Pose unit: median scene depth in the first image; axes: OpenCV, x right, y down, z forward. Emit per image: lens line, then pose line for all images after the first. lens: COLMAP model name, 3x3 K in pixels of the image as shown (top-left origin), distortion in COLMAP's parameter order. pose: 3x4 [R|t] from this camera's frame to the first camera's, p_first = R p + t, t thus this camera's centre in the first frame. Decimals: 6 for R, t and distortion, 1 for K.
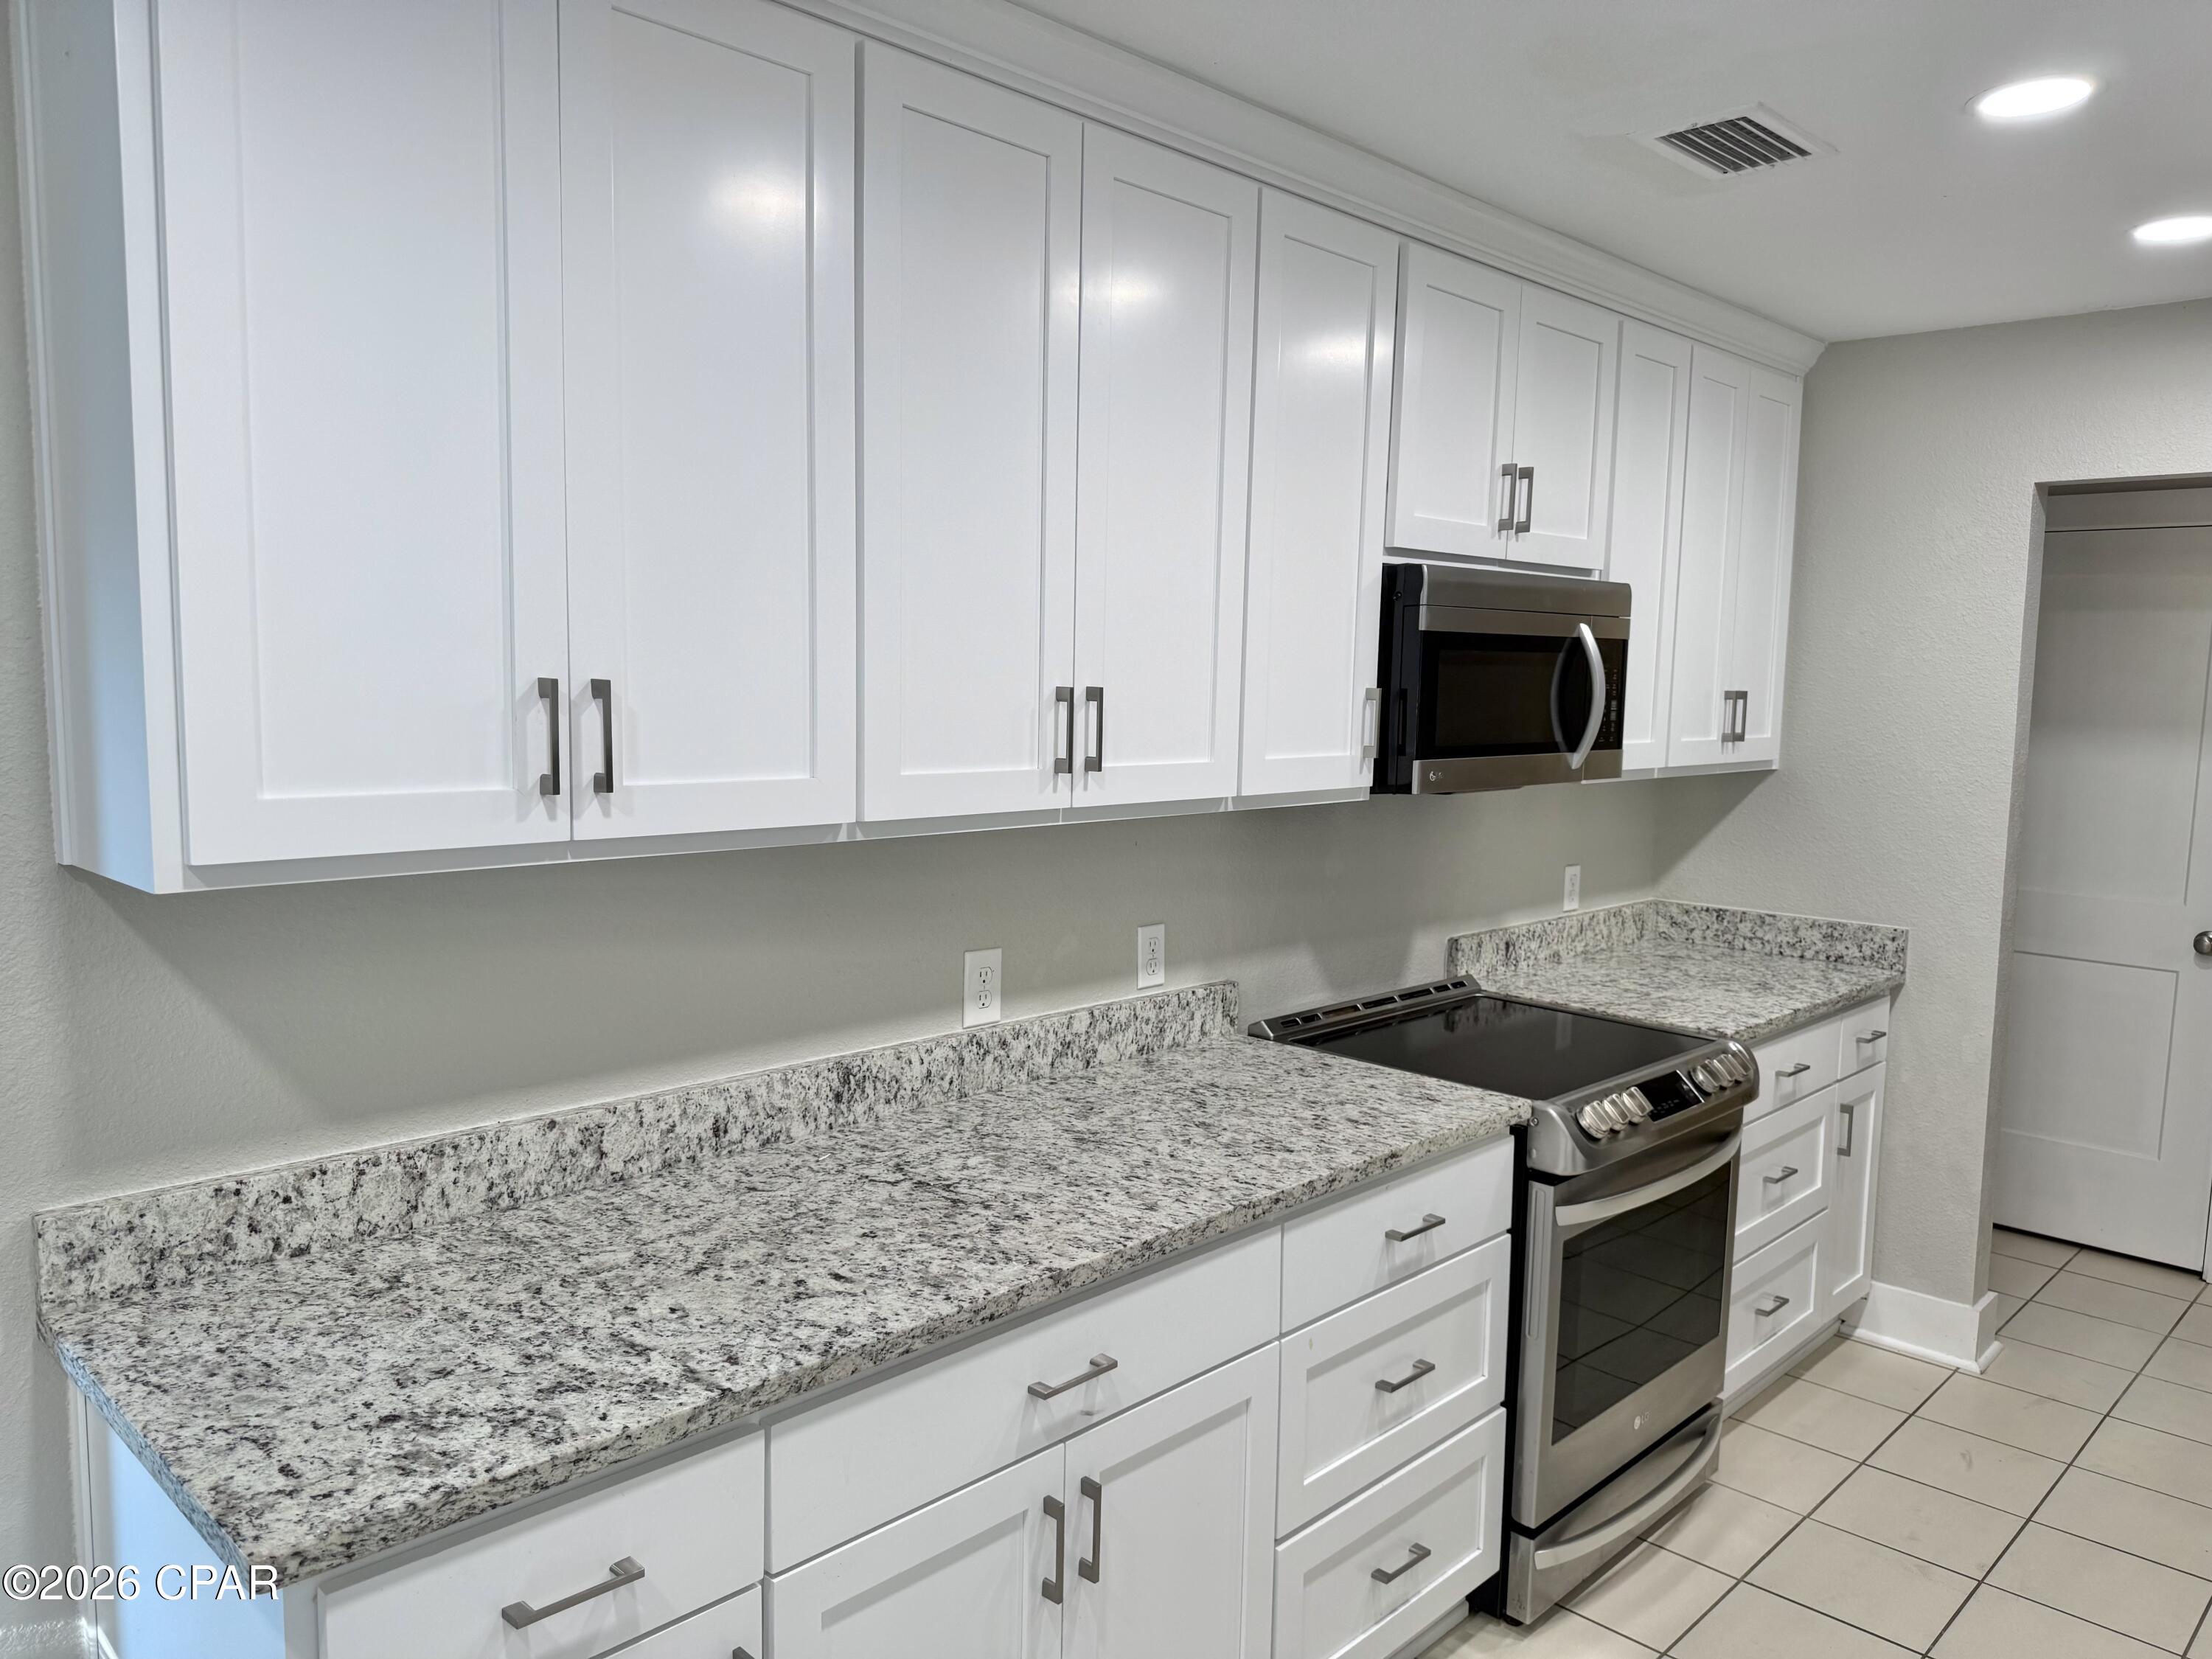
lens RADIAL K [[1537.1, 0, 1106.0], [0, 1537.1, 829.5], [0, 0, 1]] dist [0.003862, 0.000275]
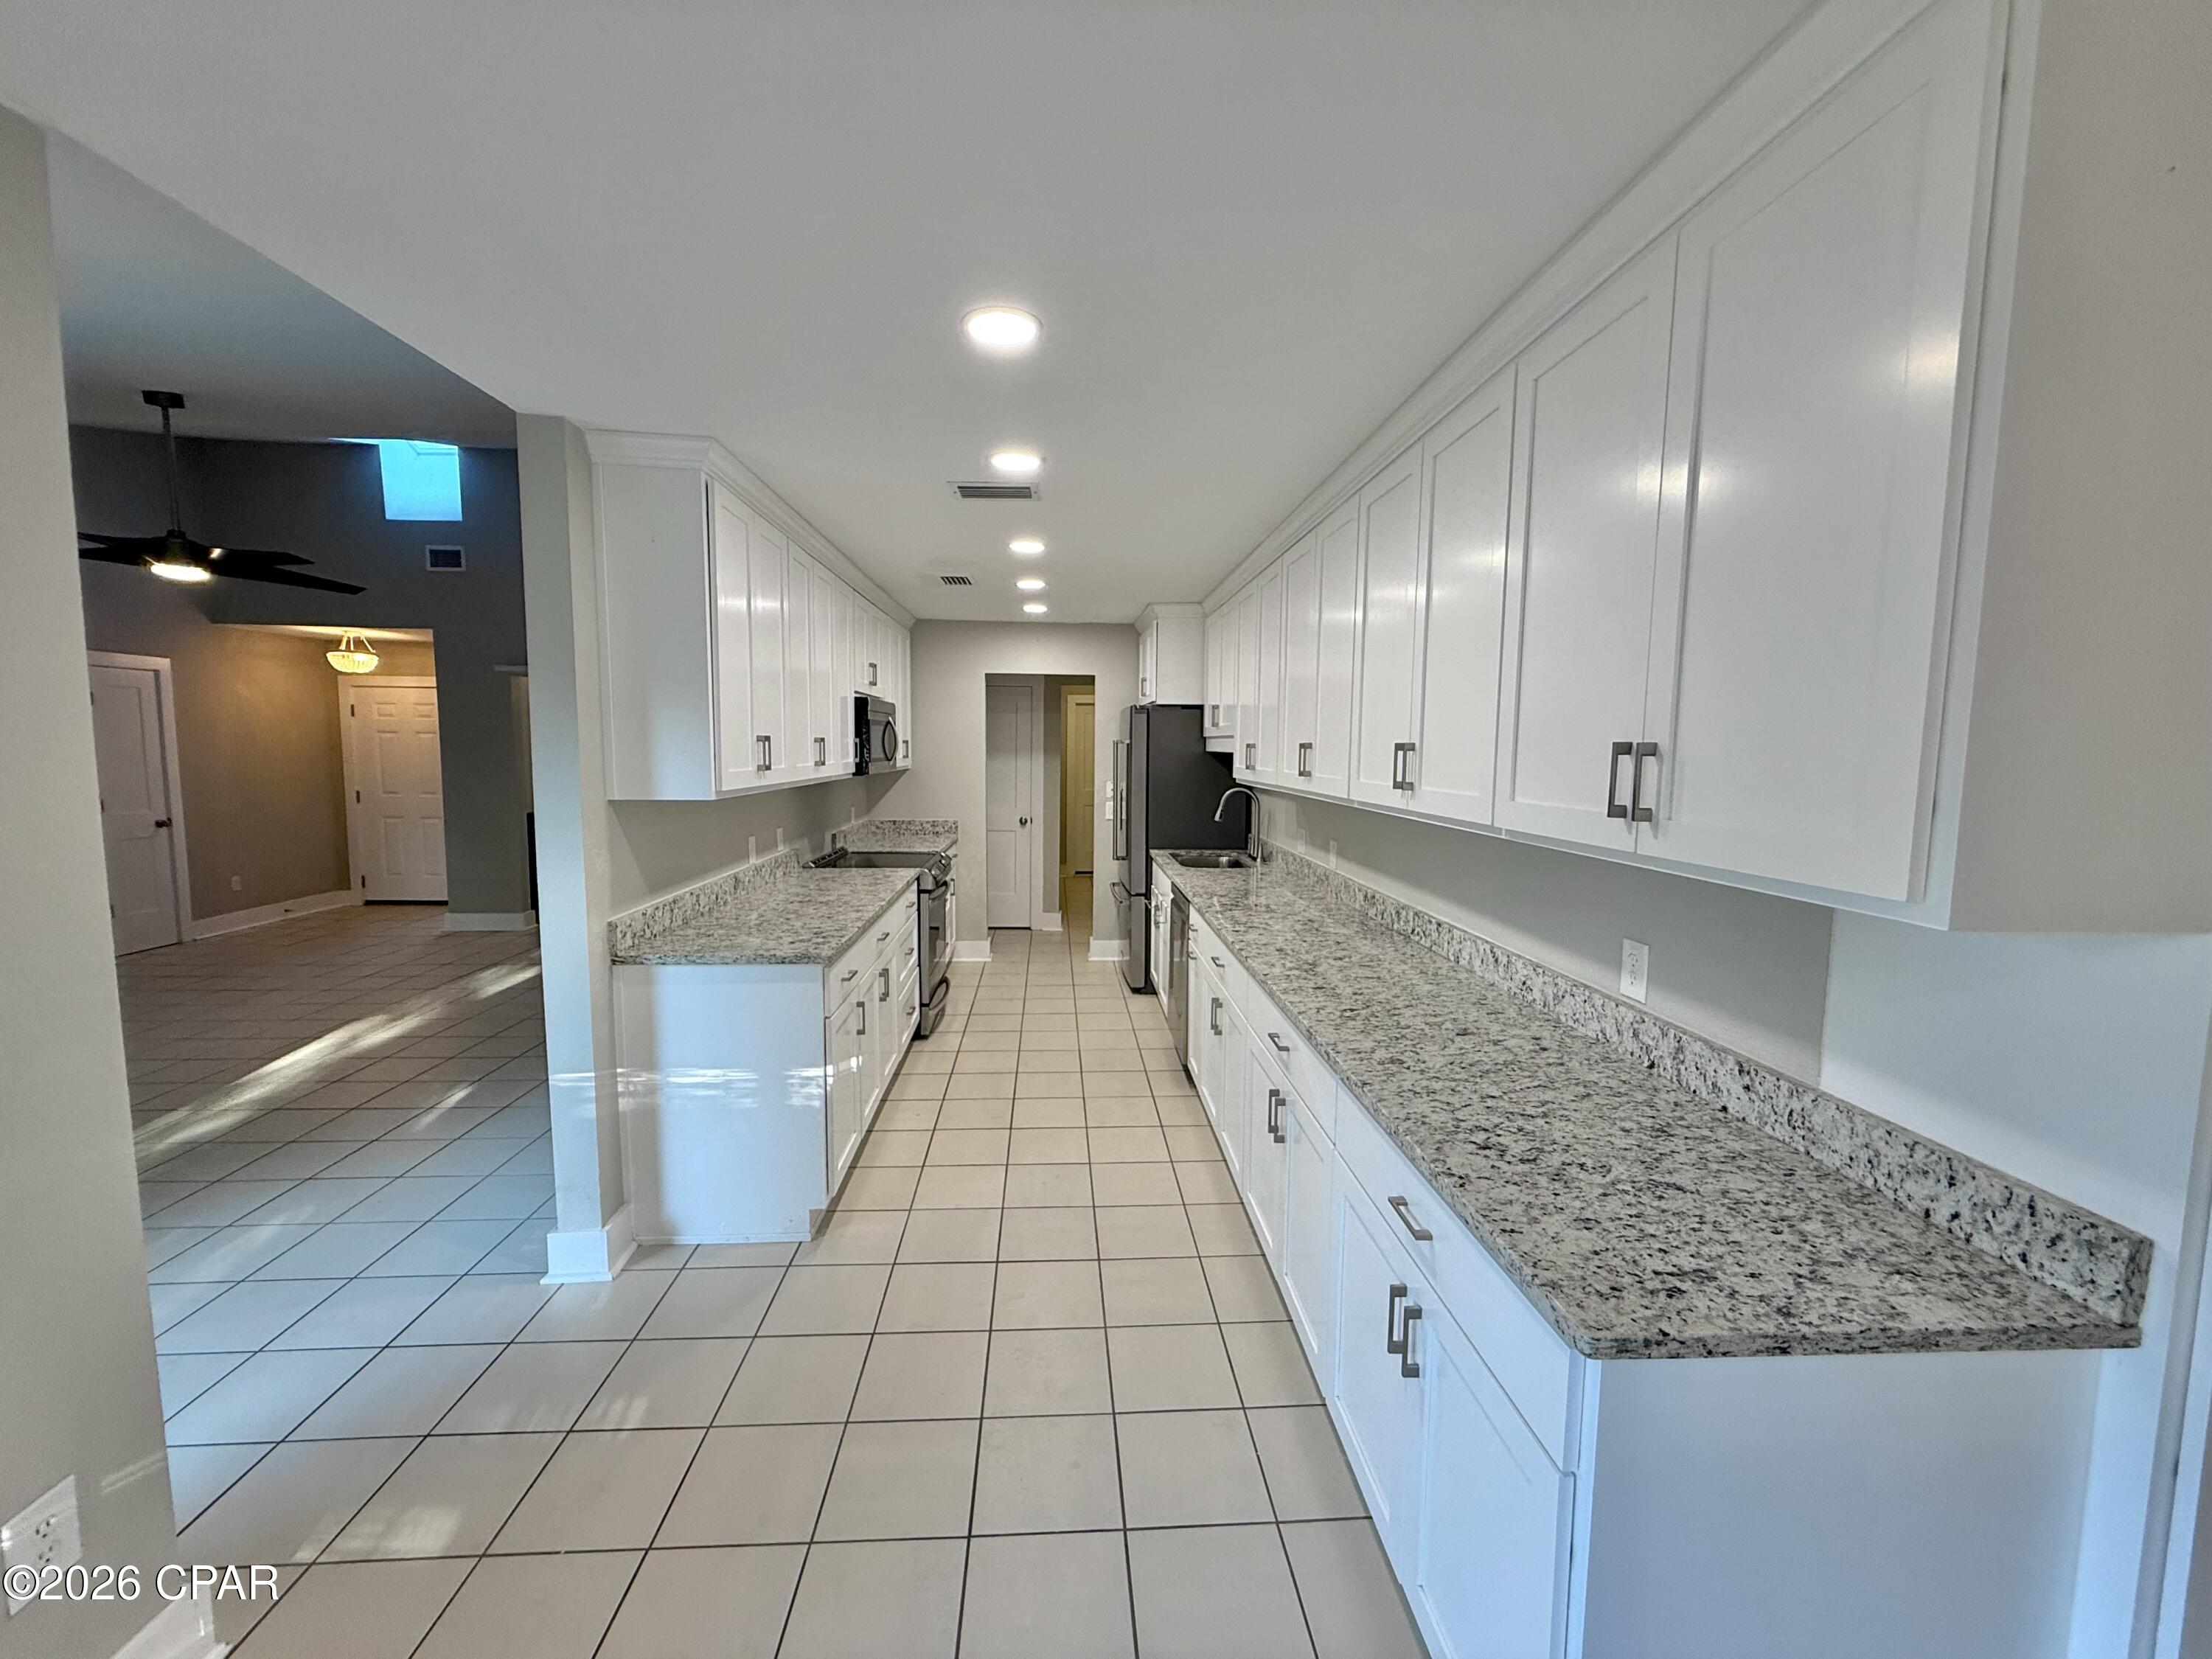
lens RADIAL K [[888.4, 0, 1106.0], [0, 888.4, 829.5], [0, 0, 1]] dist [0.000233, -0.000150]
pose [[0.664508, -0.079237, 0.743069, -0.784237], [0.074003, 0.996452, 0.040077, 0.048044], [-0.743608, 0.028357, 0.668014, -0.490918]]
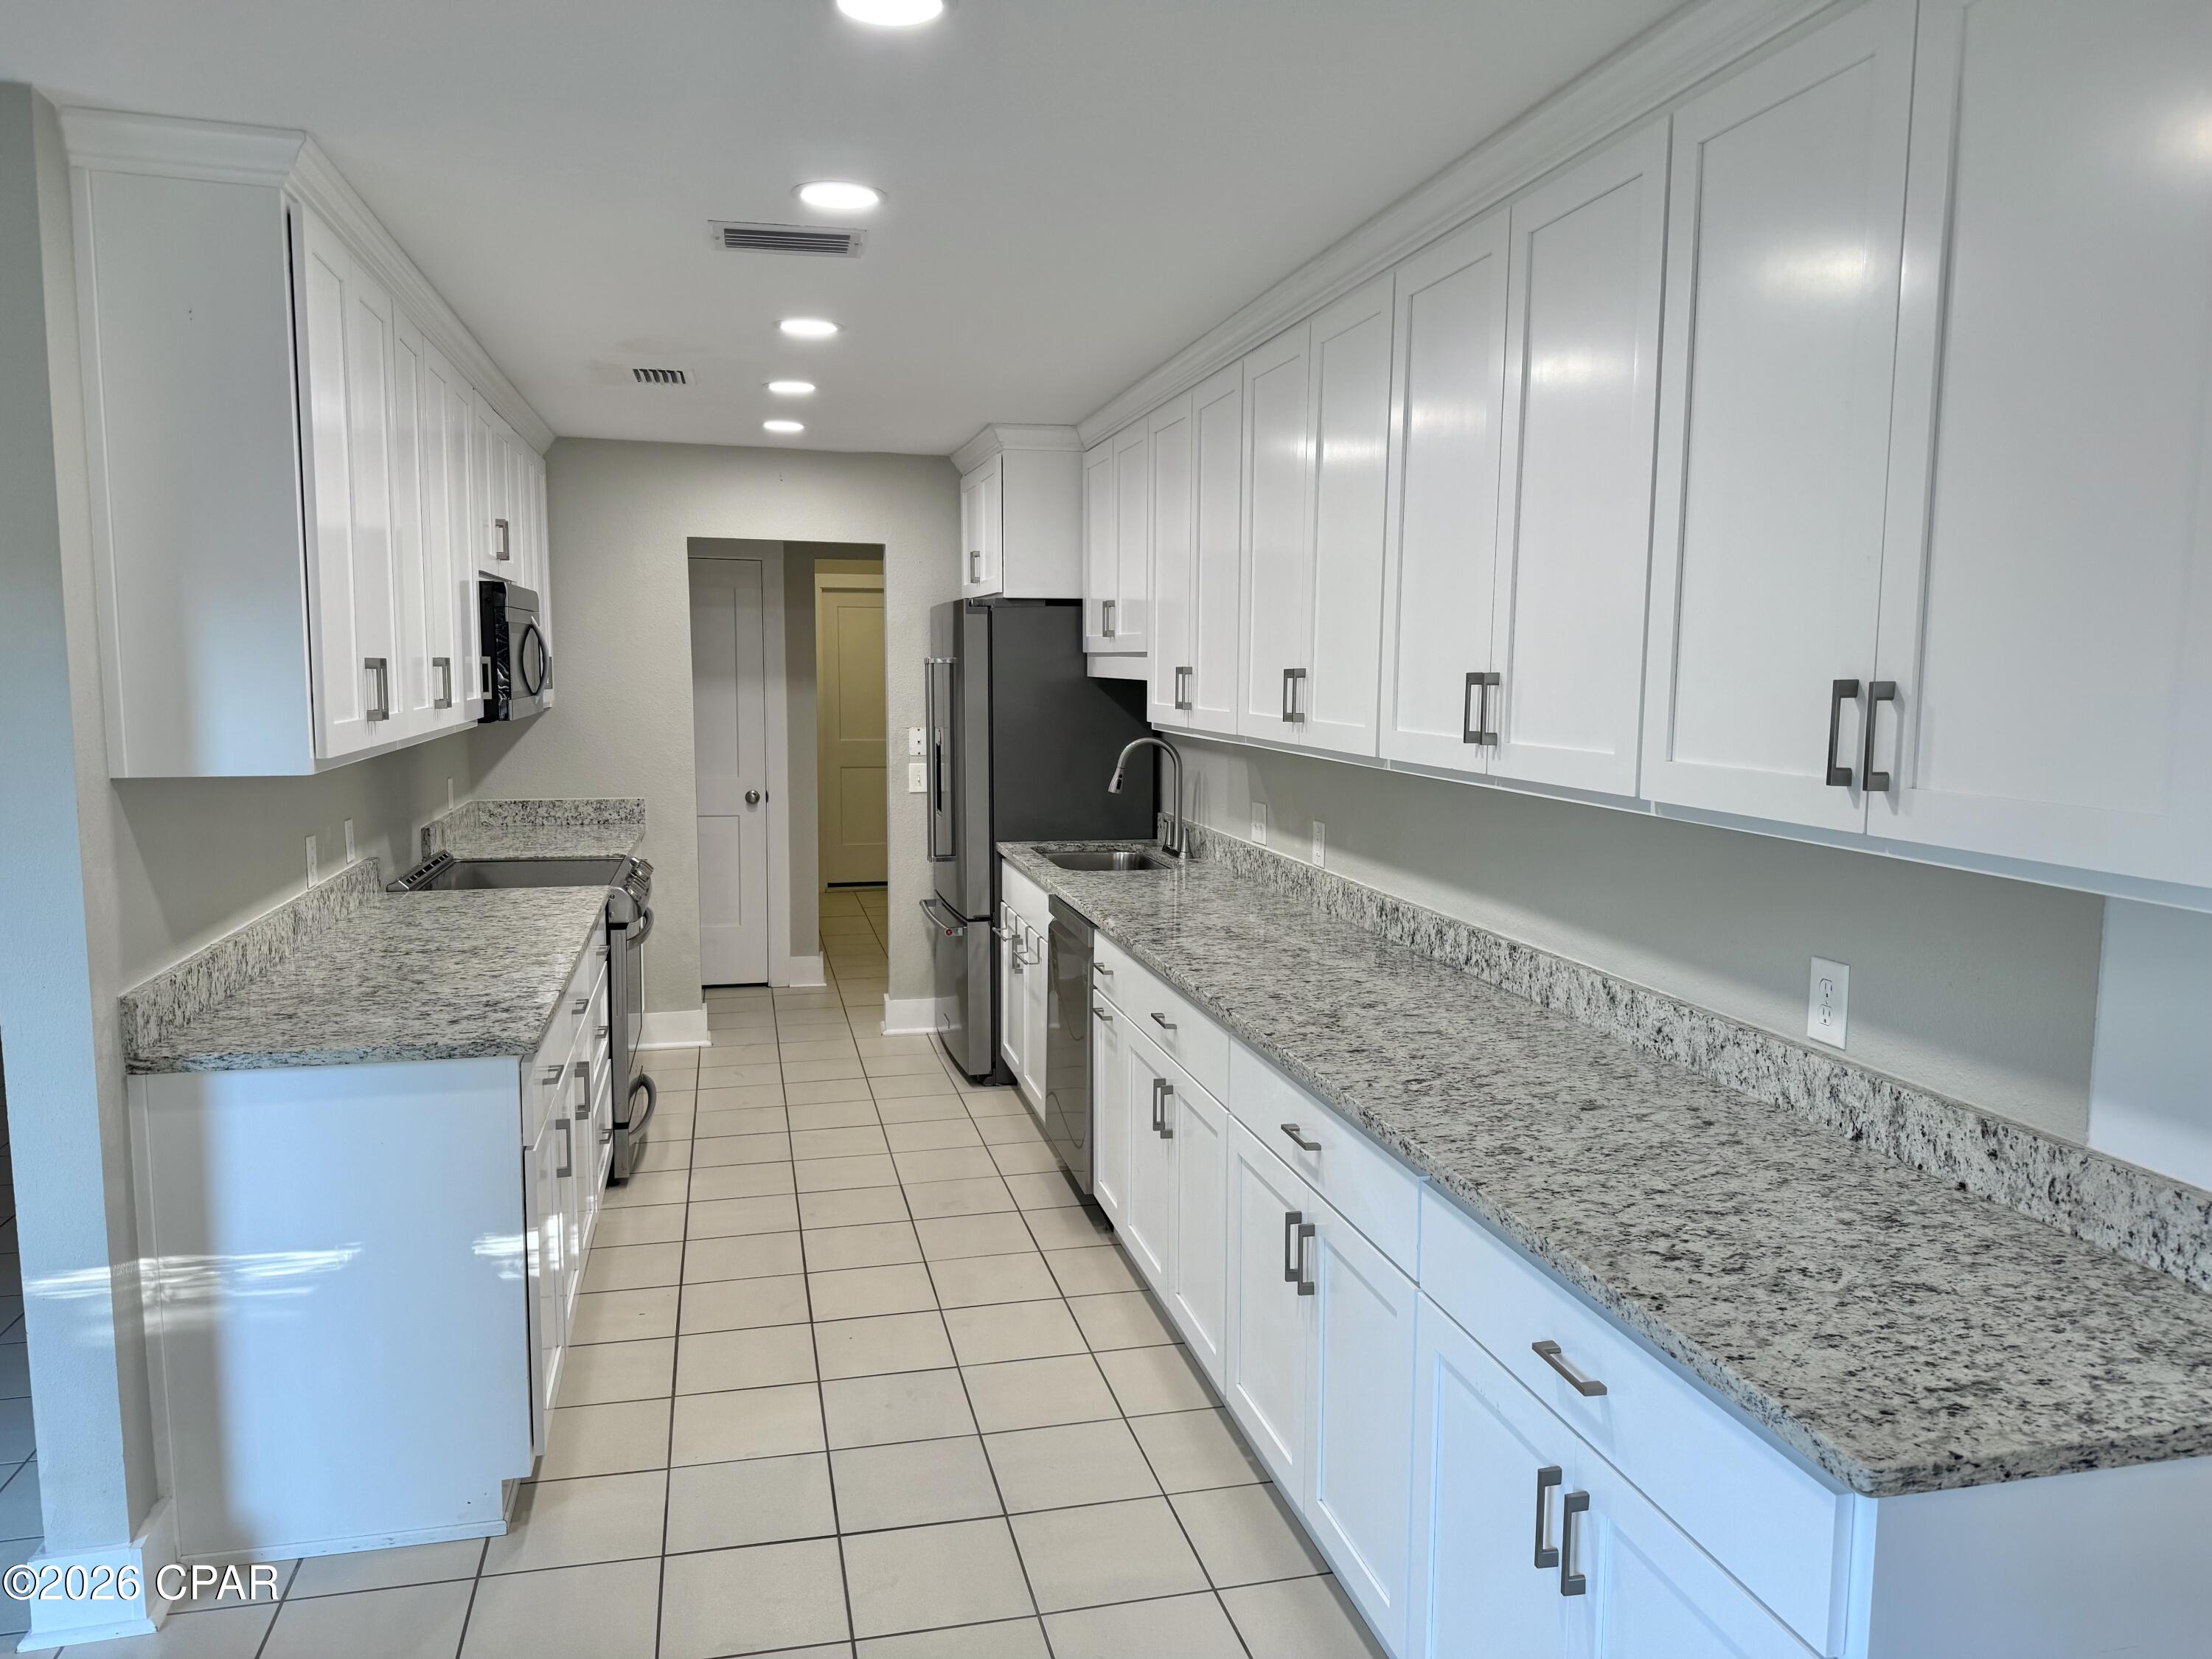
lens RADIAL K [[1584.4, 0, 1106.0], [0, 1584.4, 829.5], [0, 0, 1]] dist [0.001015, -0.007362]
pose [[0.522904, -0.105101, 0.845887, -0.928769], [0.085702, 0.993823, 0.070504, 0.028496], [-0.848072, 0.035628, 0.528682, -0.454322]]
